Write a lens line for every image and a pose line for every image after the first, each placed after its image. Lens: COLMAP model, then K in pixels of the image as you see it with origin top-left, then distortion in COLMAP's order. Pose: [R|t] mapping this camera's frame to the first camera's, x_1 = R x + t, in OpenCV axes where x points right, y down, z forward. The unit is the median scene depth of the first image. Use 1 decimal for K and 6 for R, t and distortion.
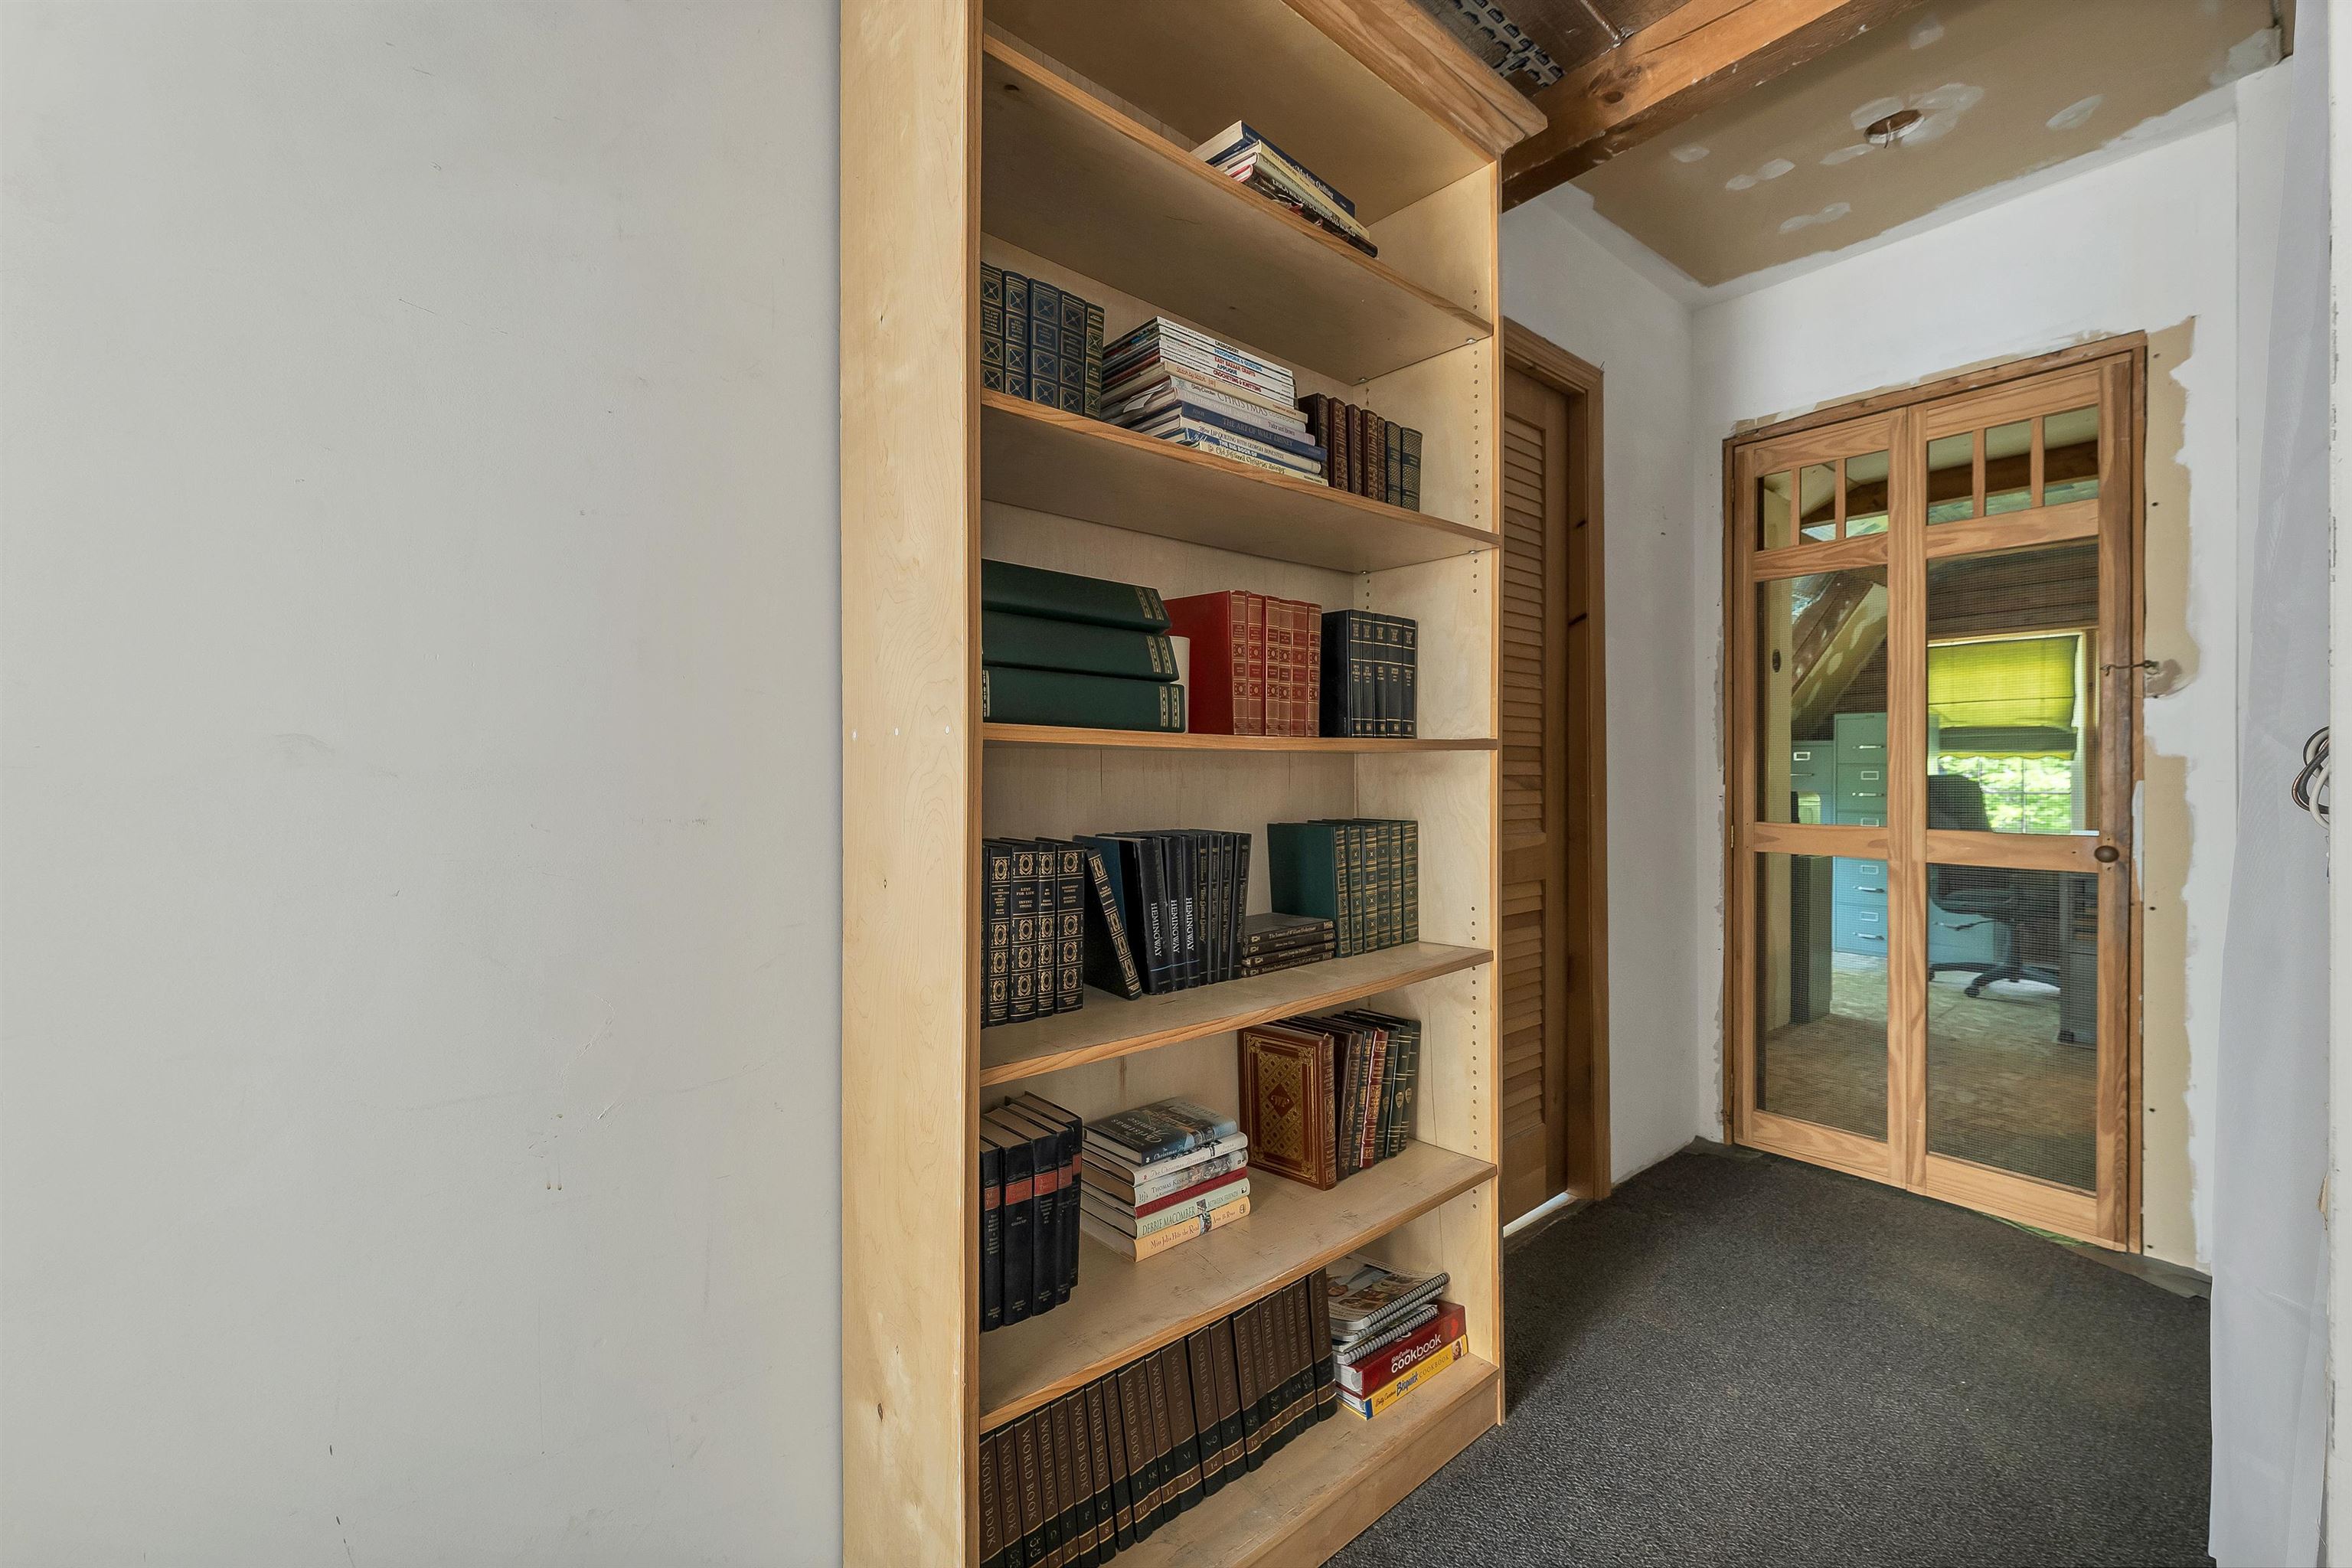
lens RADIAL K [[995.8, 0, 1168.9], [0, 995.8, 776.6], [0, 0, 1]] dist [0.002967, 0.000549]
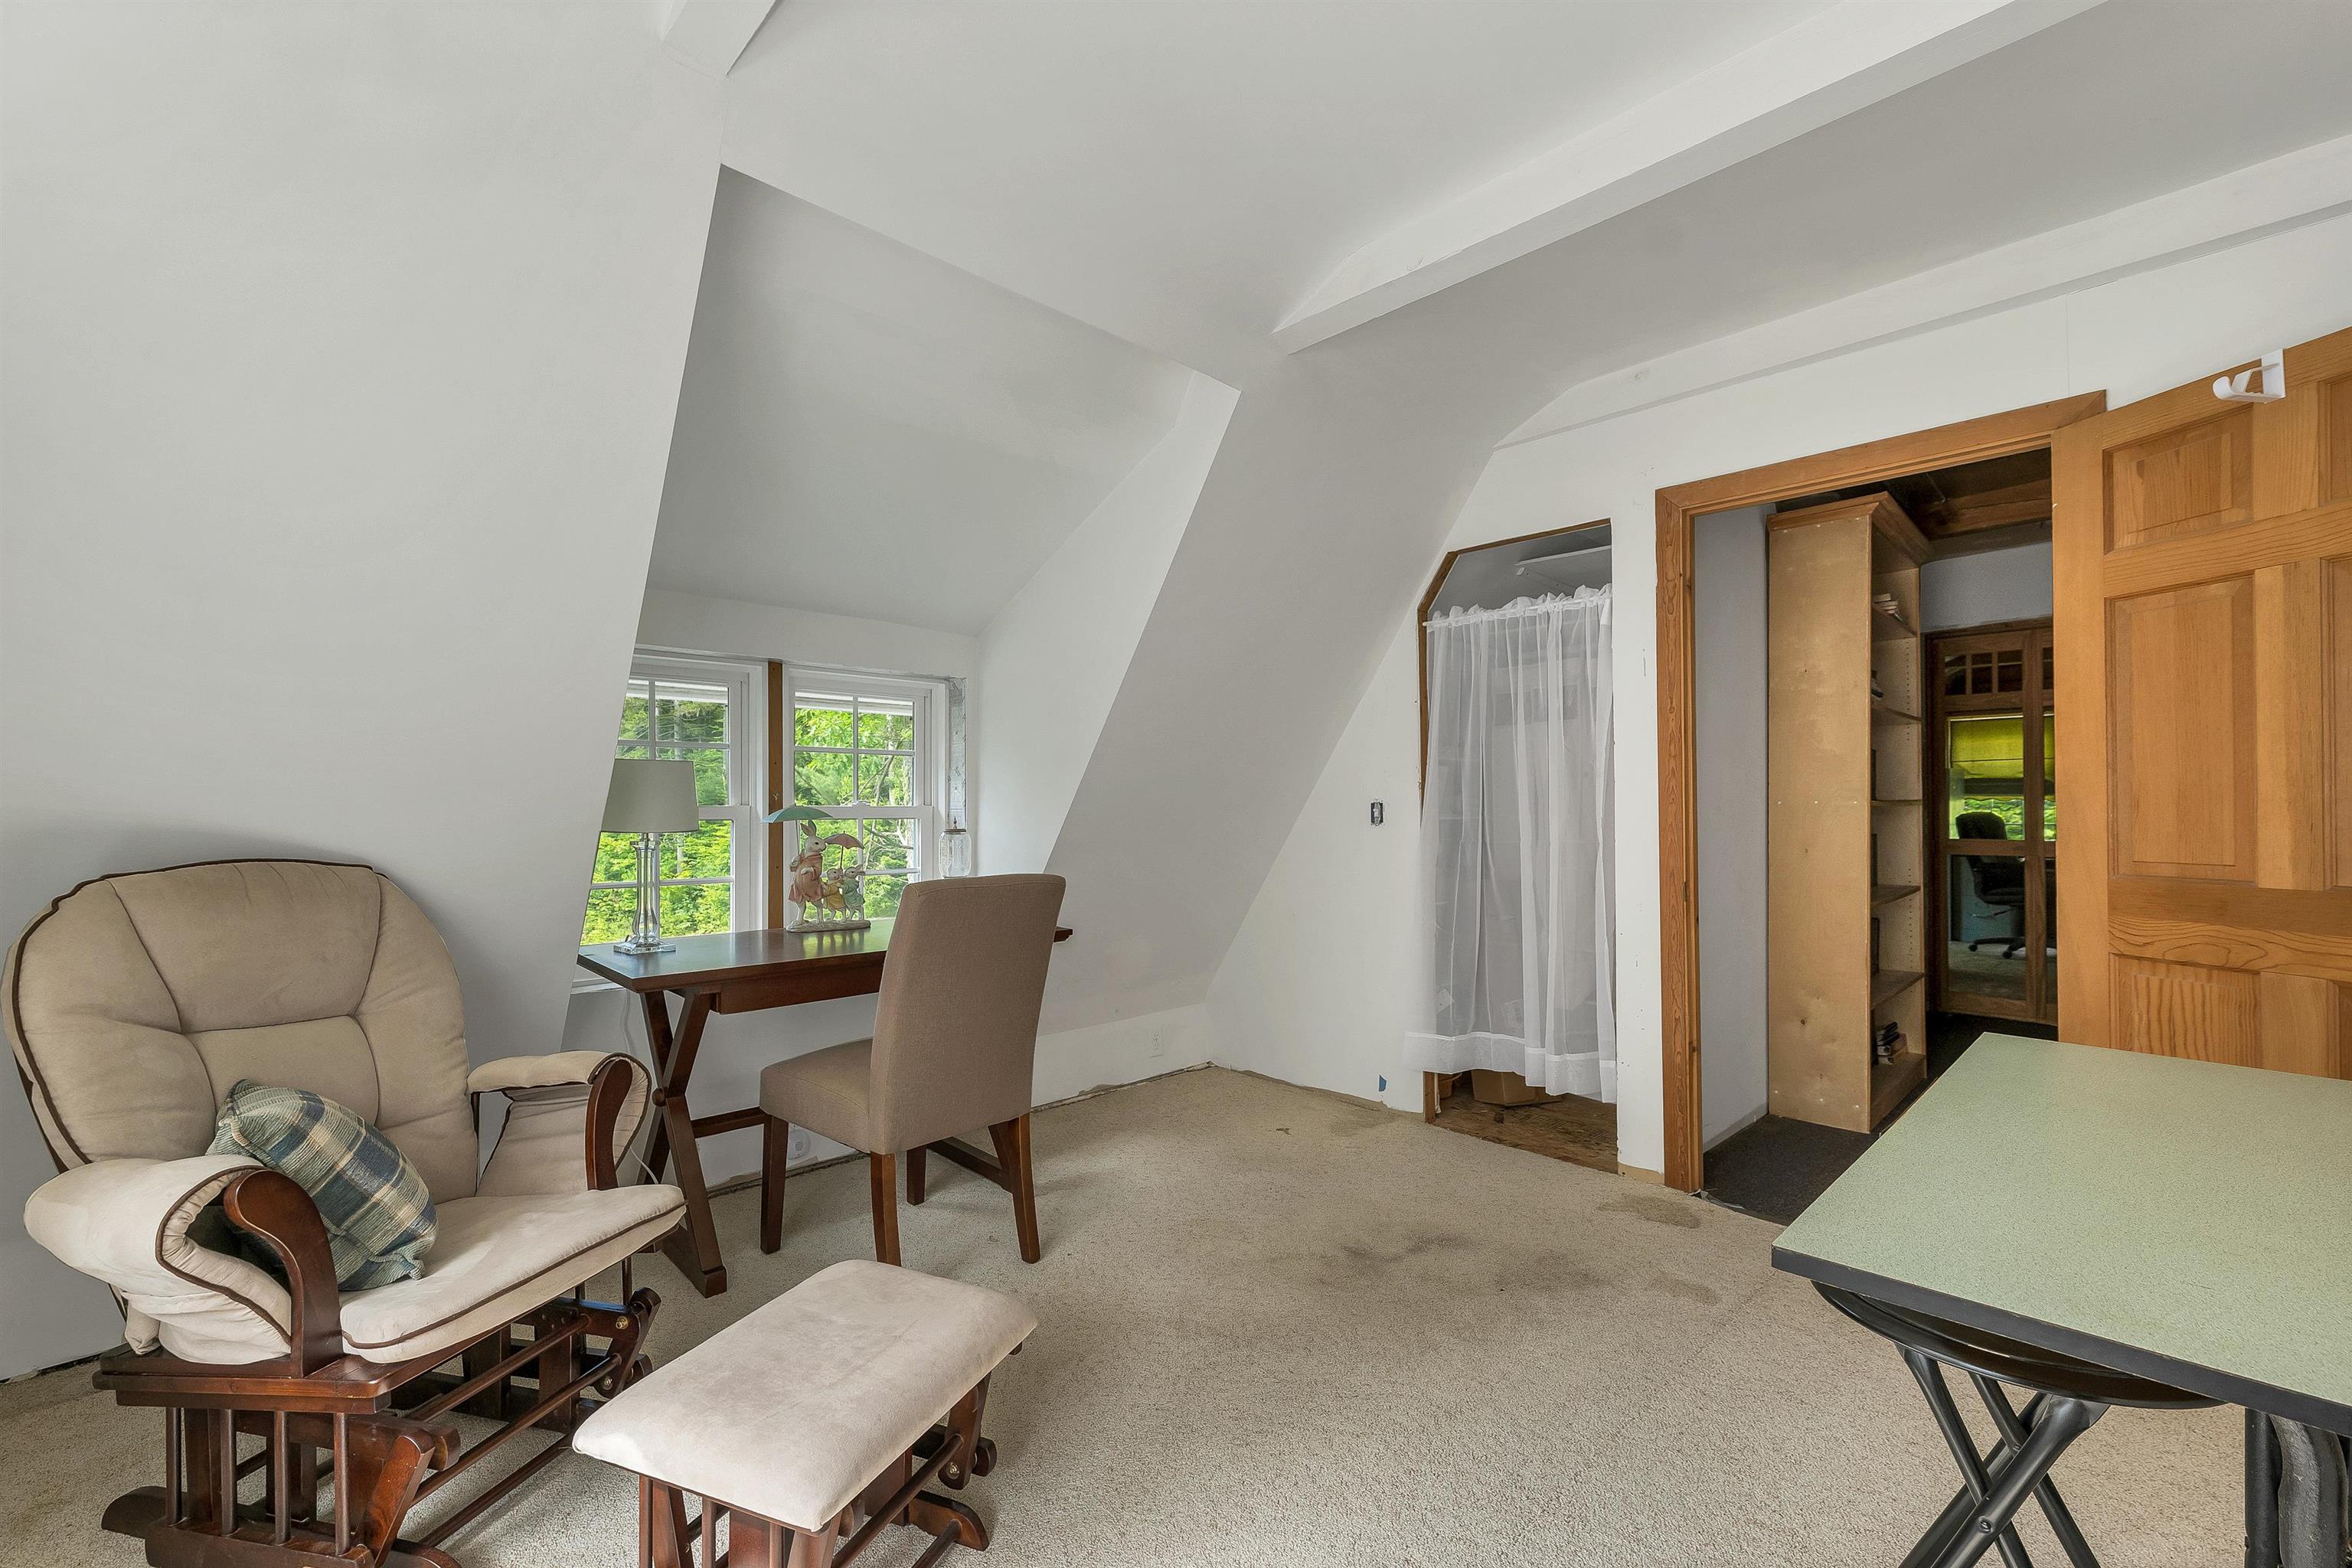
lens RADIAL K [[995.8, 0, 1164.1], [0, 995.8, 797.9], [0, 0, 1]] dist [0.002967, 0.000549]
pose [[0.998773, -0.000713, 0.049508, -0.544203], [0.001428, 0.999895, -0.014420, -0.003696], [-0.049492, 0.014473, 0.998670, -0.449326]]
